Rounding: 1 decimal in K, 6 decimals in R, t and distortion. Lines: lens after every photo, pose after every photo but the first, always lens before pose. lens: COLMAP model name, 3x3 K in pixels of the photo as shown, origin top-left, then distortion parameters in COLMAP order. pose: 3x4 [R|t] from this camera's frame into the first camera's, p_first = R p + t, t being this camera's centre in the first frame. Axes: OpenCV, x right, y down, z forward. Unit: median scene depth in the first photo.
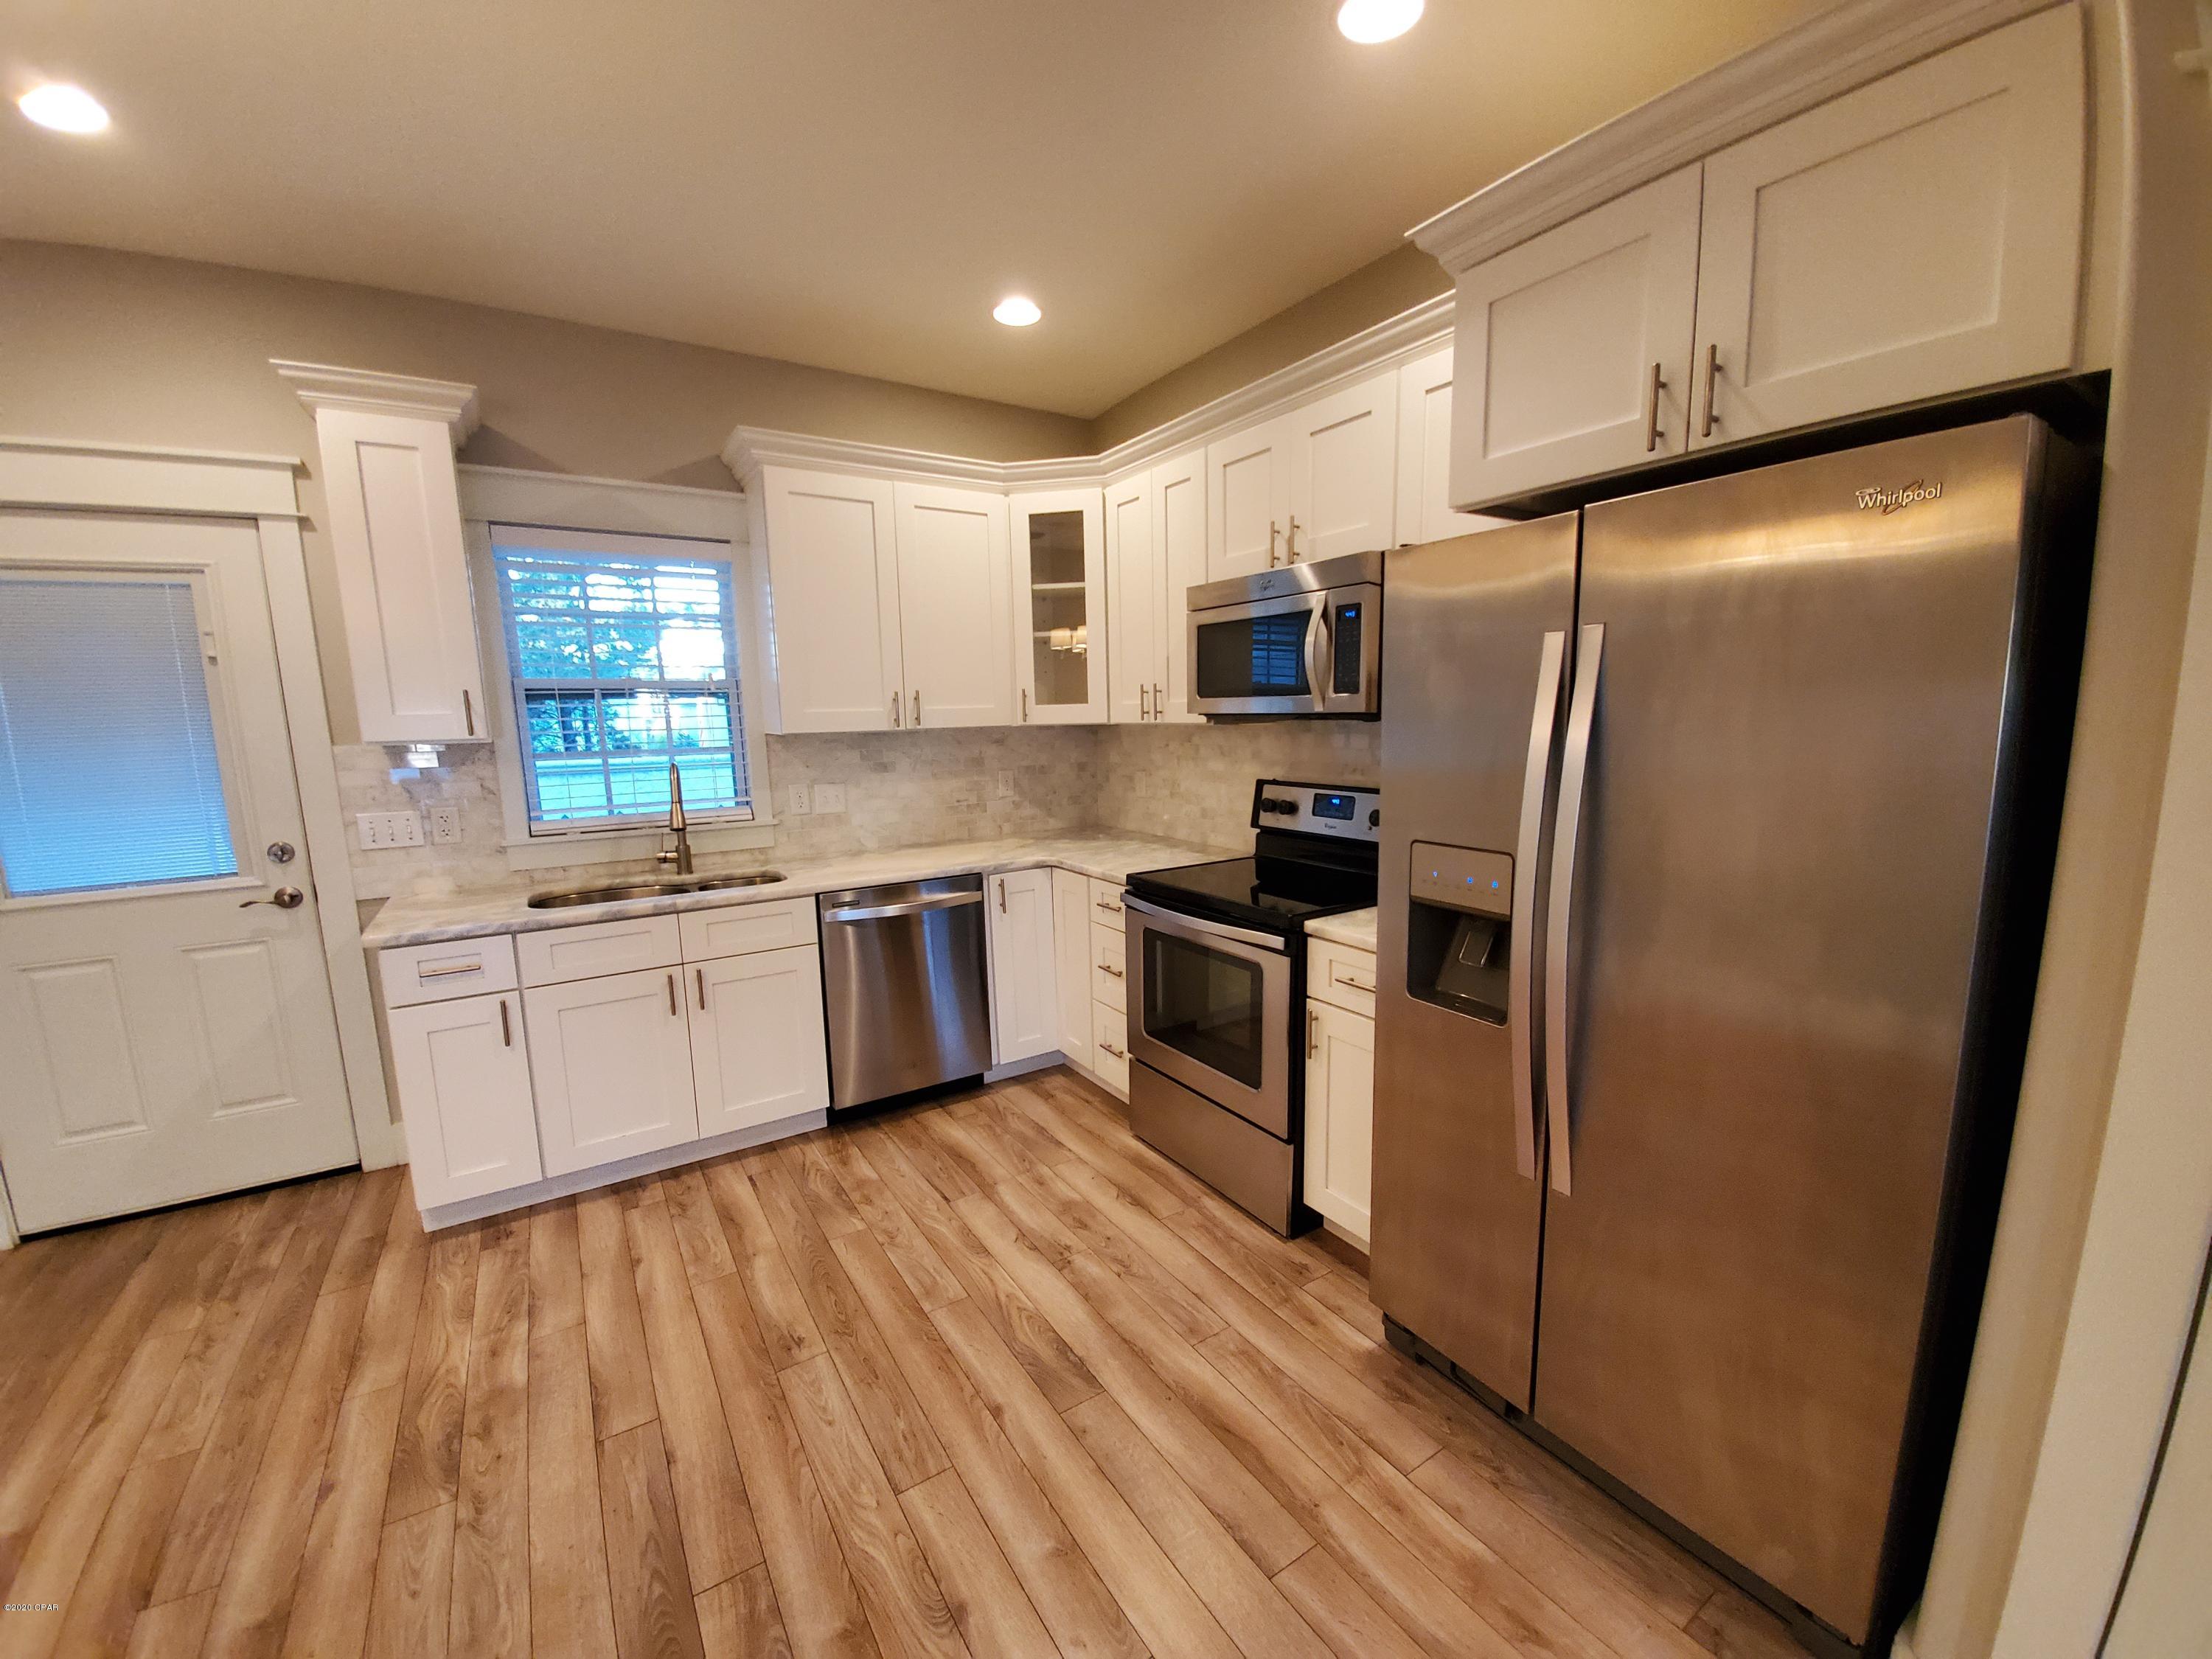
lens RADIAL K [[869.0, 0, 1108.8], [0, 869.0, 848.9], [0, 0, 1]] dist [0.002978, -0.011790]
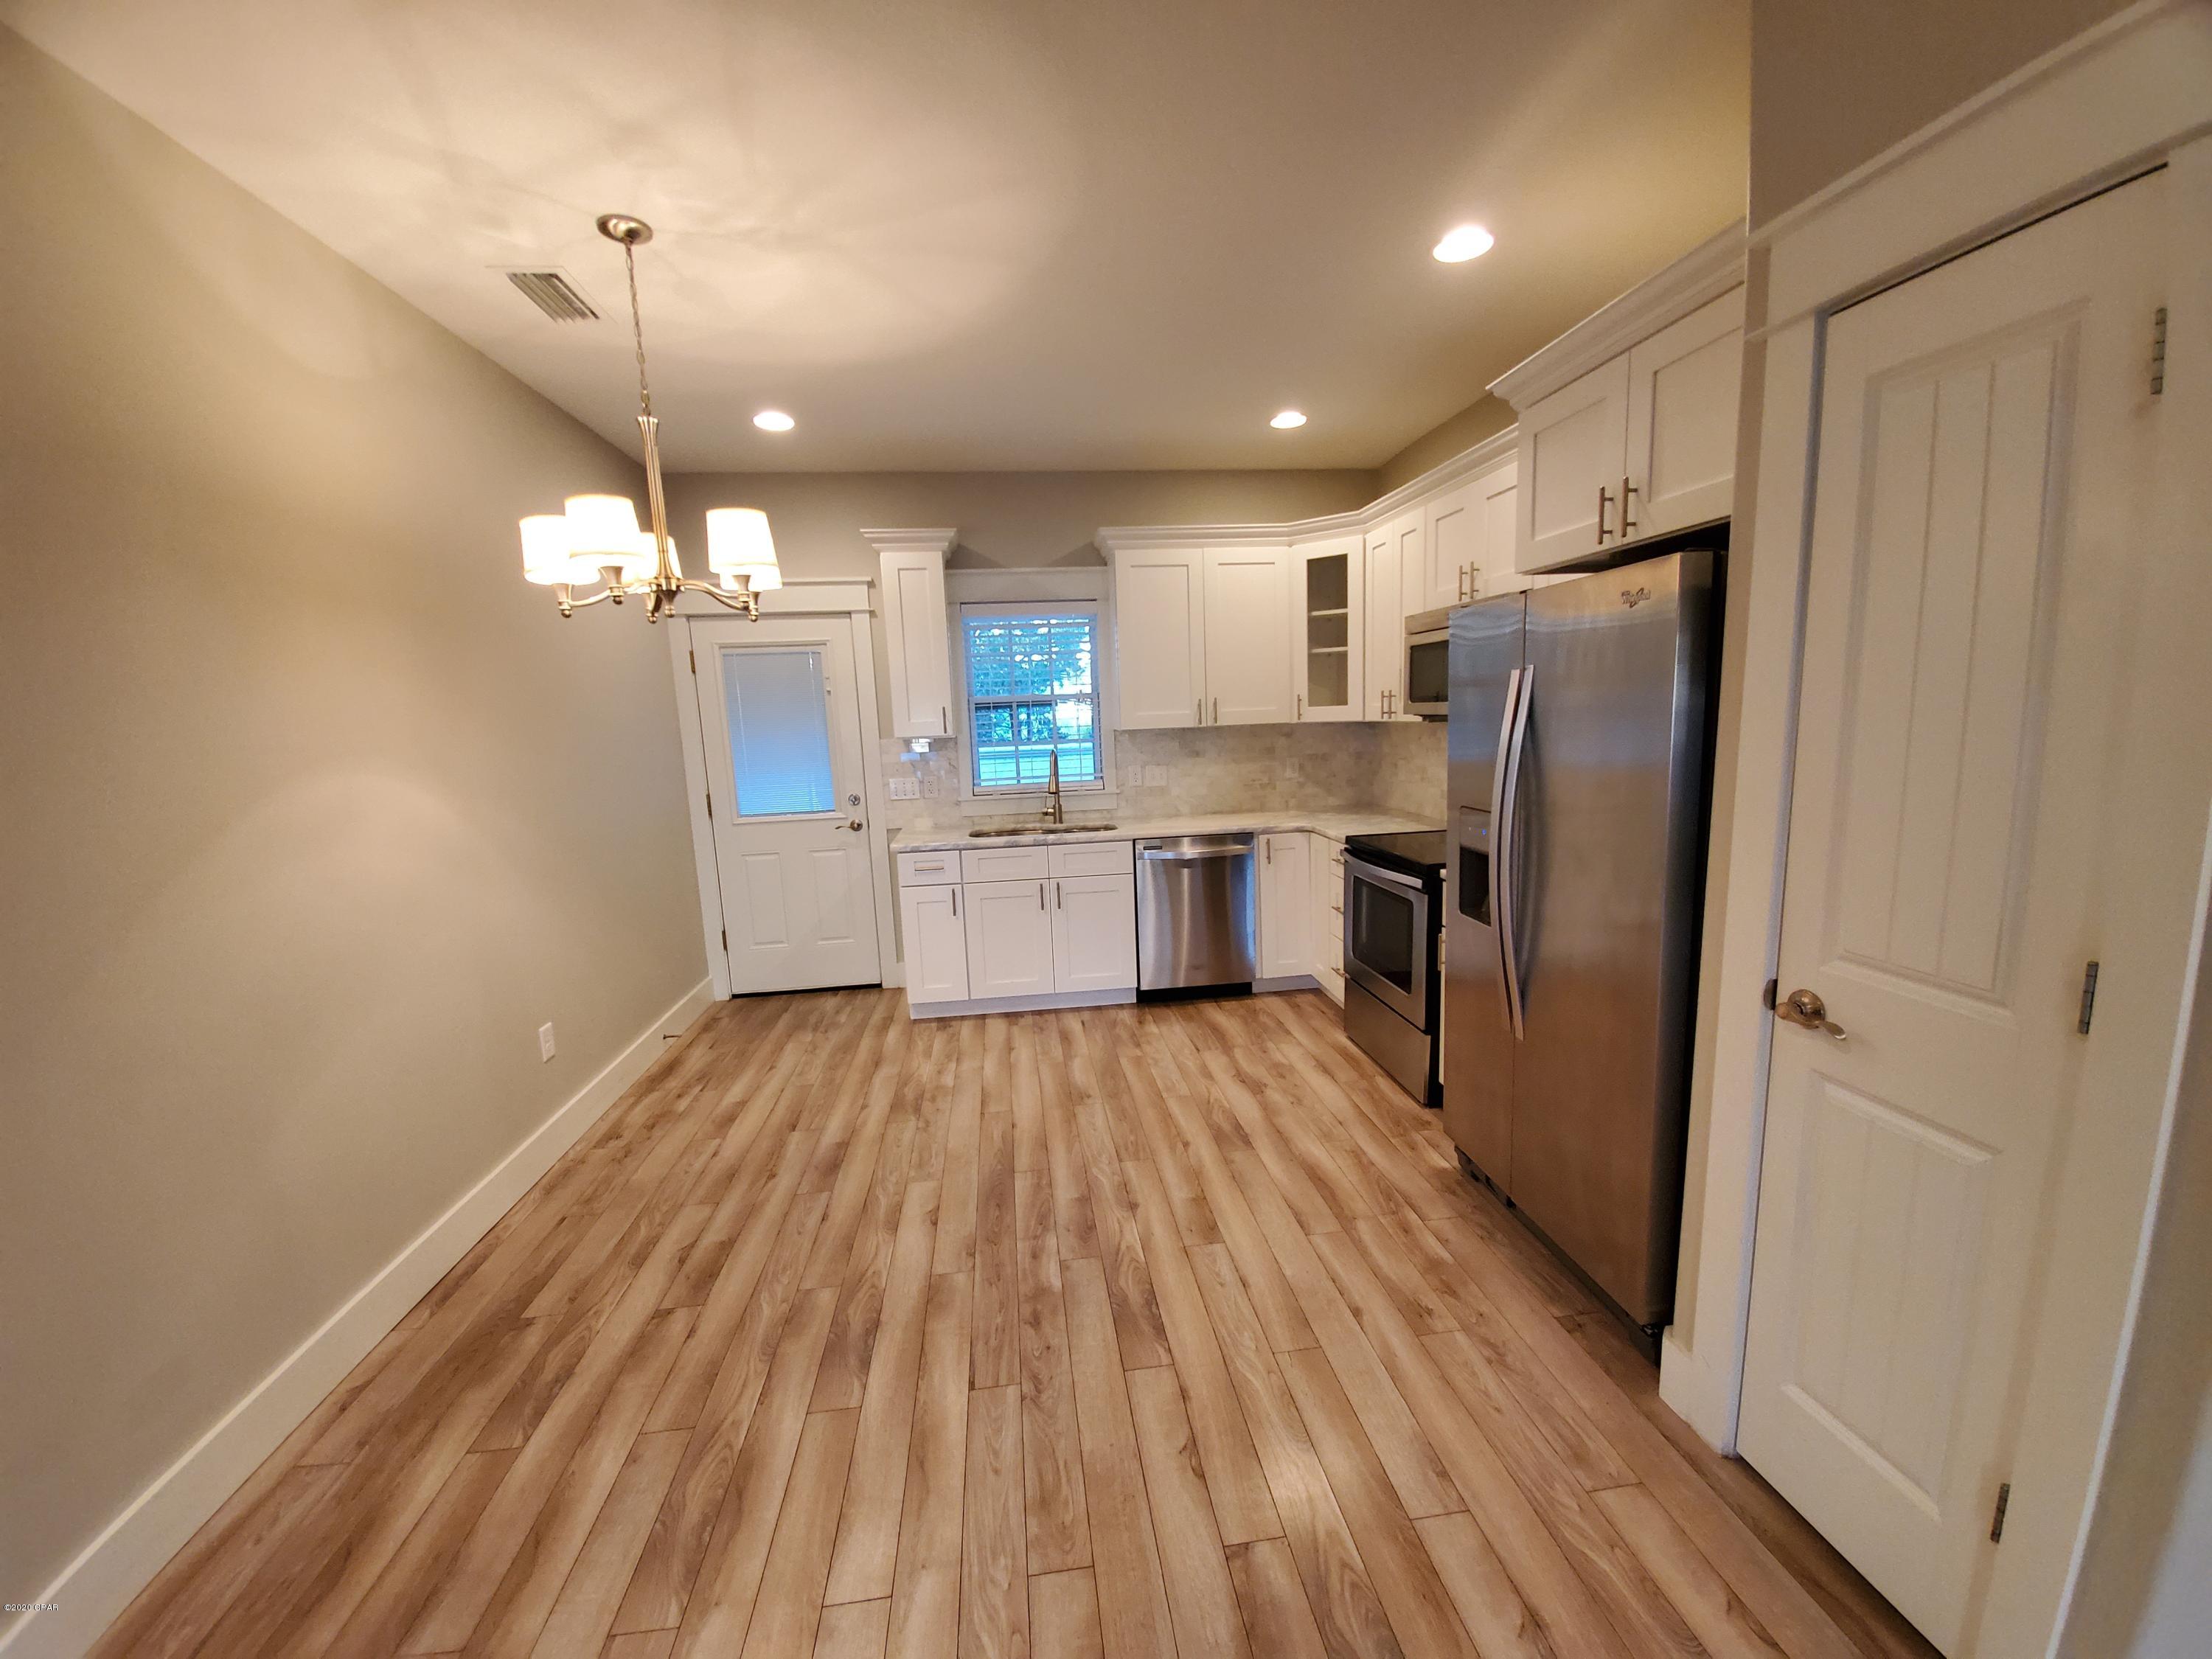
lens RADIAL K [[869.0, 0, 1108.4], [0, 869.0, 846.8], [0, 0, 1]] dist [0.002978, -0.011790]
pose [[0.899151, 0.053005, -0.434416, 0.294620], [-0.047865, 0.998594, 0.022772, 0.035780], [0.435013, 0.000318, 0.900424, -0.383763]]
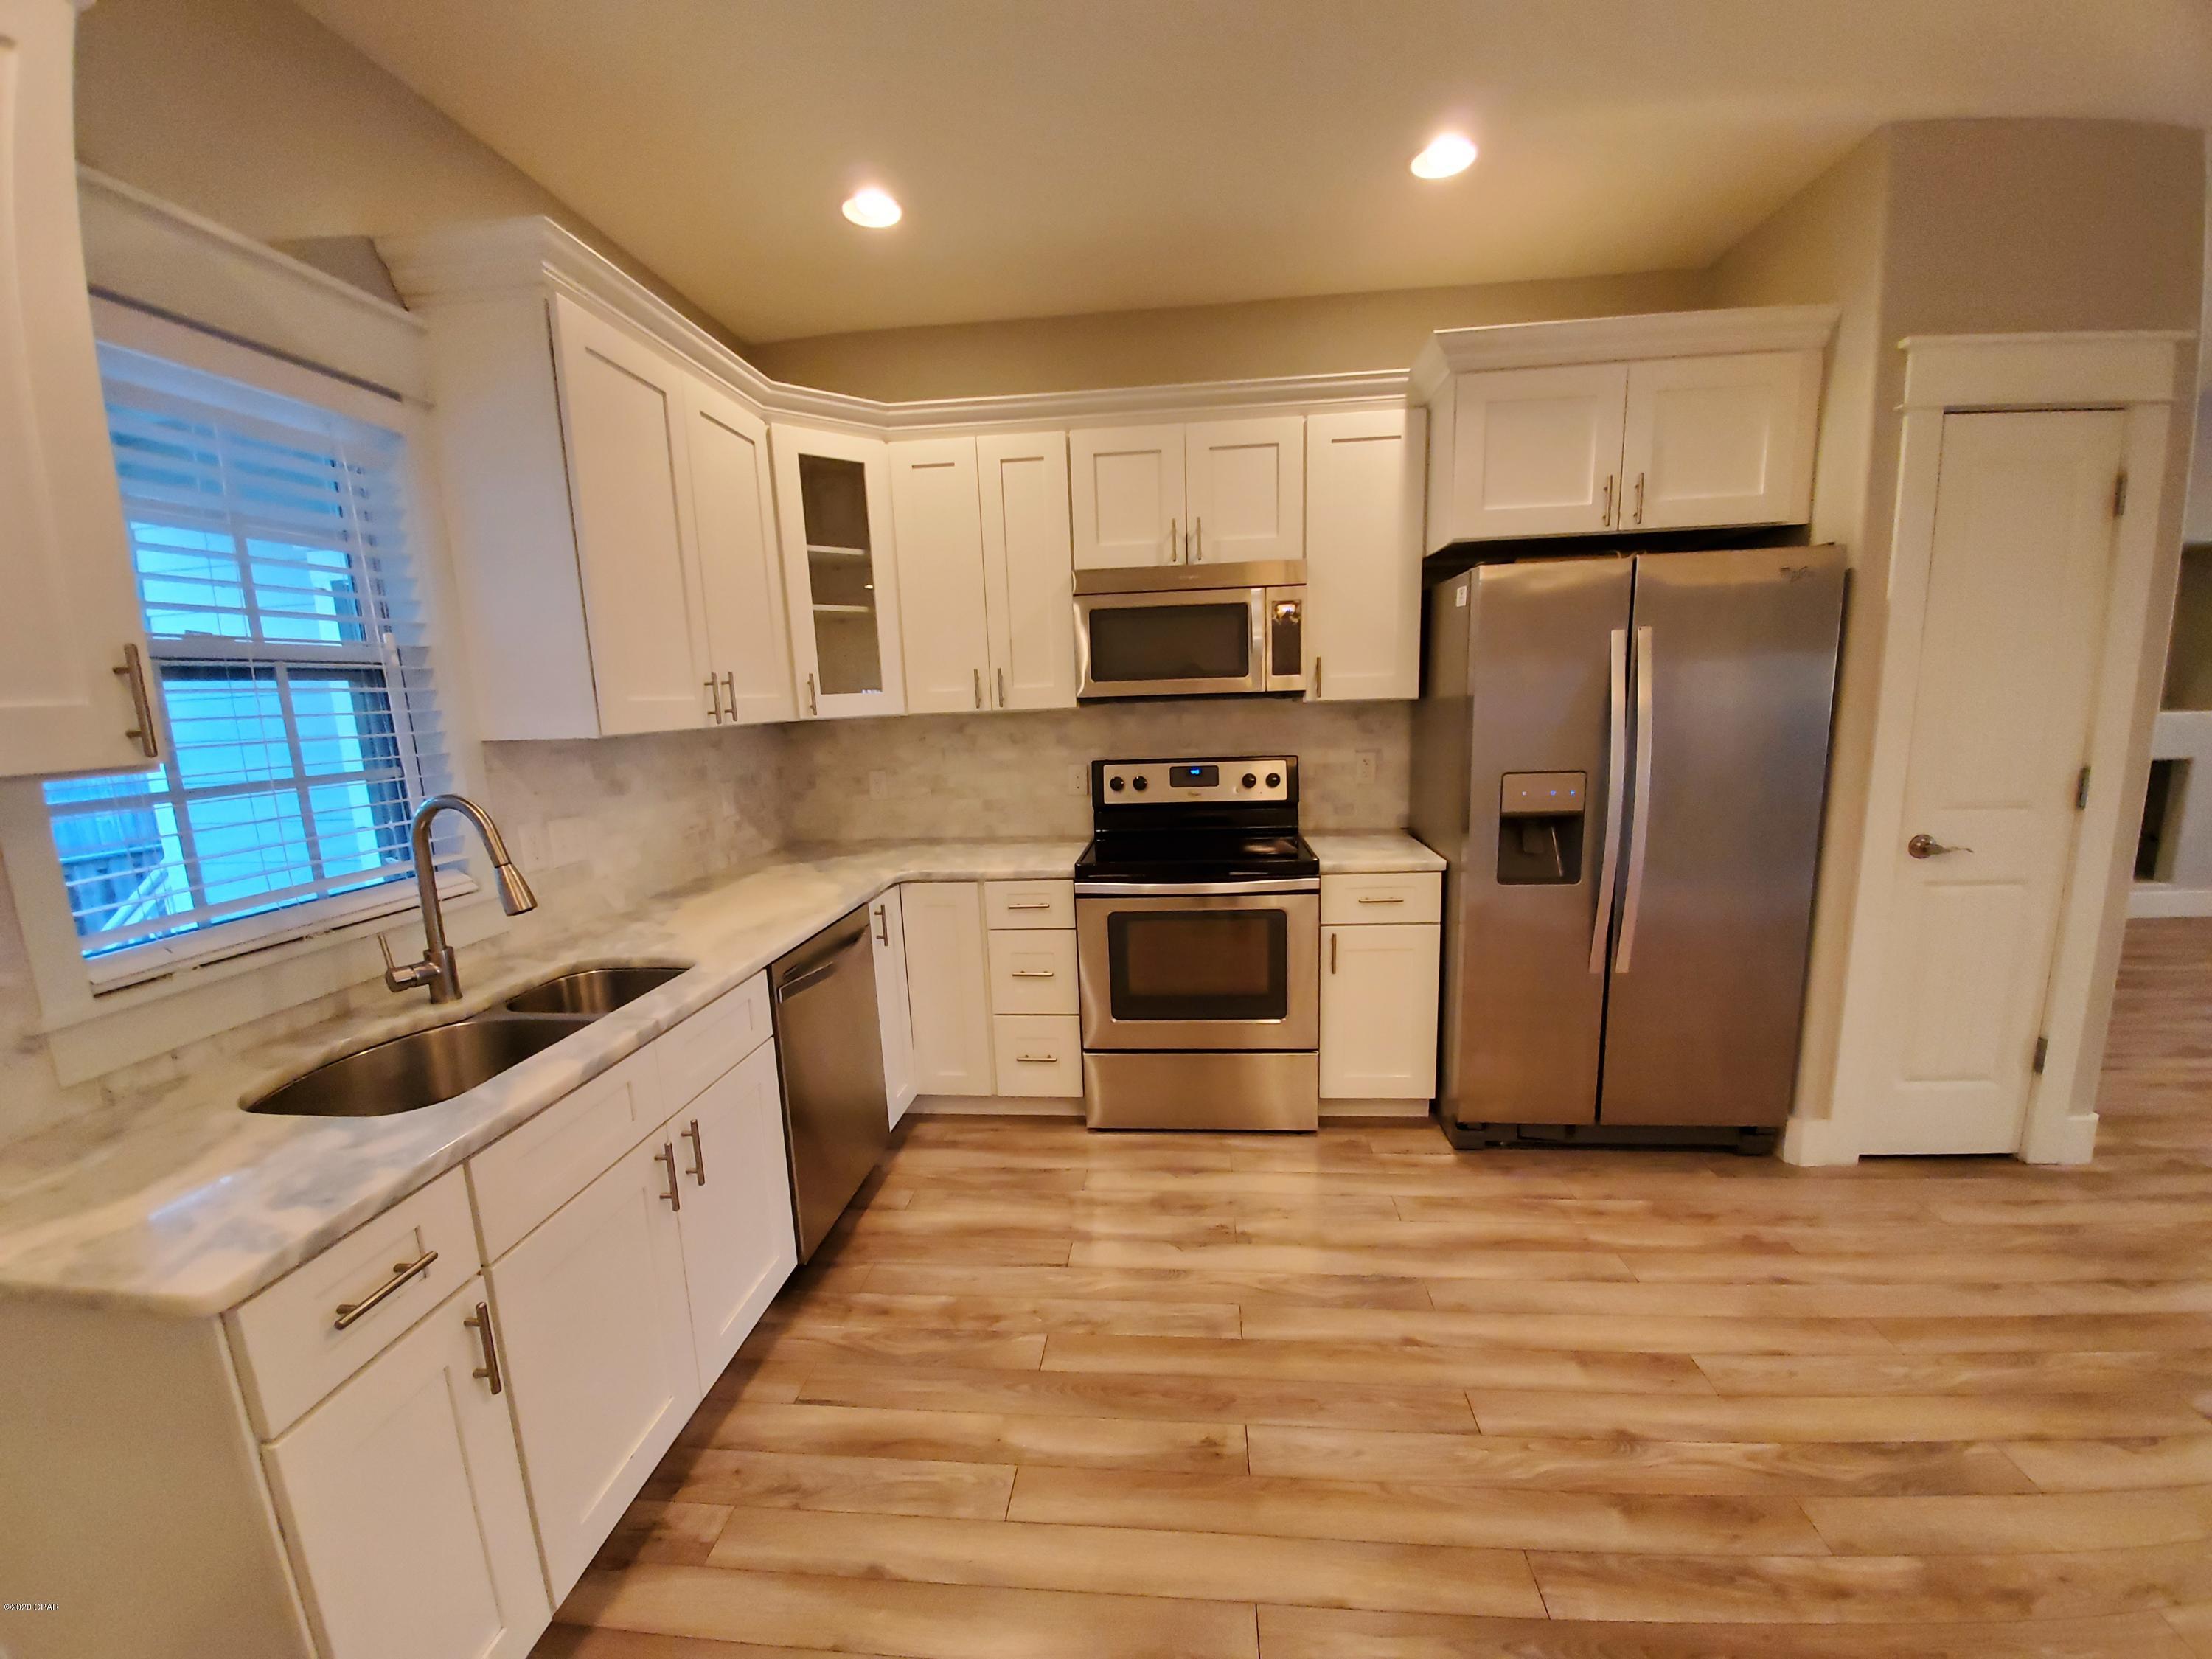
lens RADIAL K [[869.0, 0, 1110.9], [0, 869.0, 850.6], [0, 0, 1]] dist [0.002978, -0.011790]
pose [[0.624372, -0.142216, 0.768072, -0.749066], [0.146529, 0.987155, 0.063667, -0.044602], [-0.767261, 0.072792, 0.637191, 0.387317]]
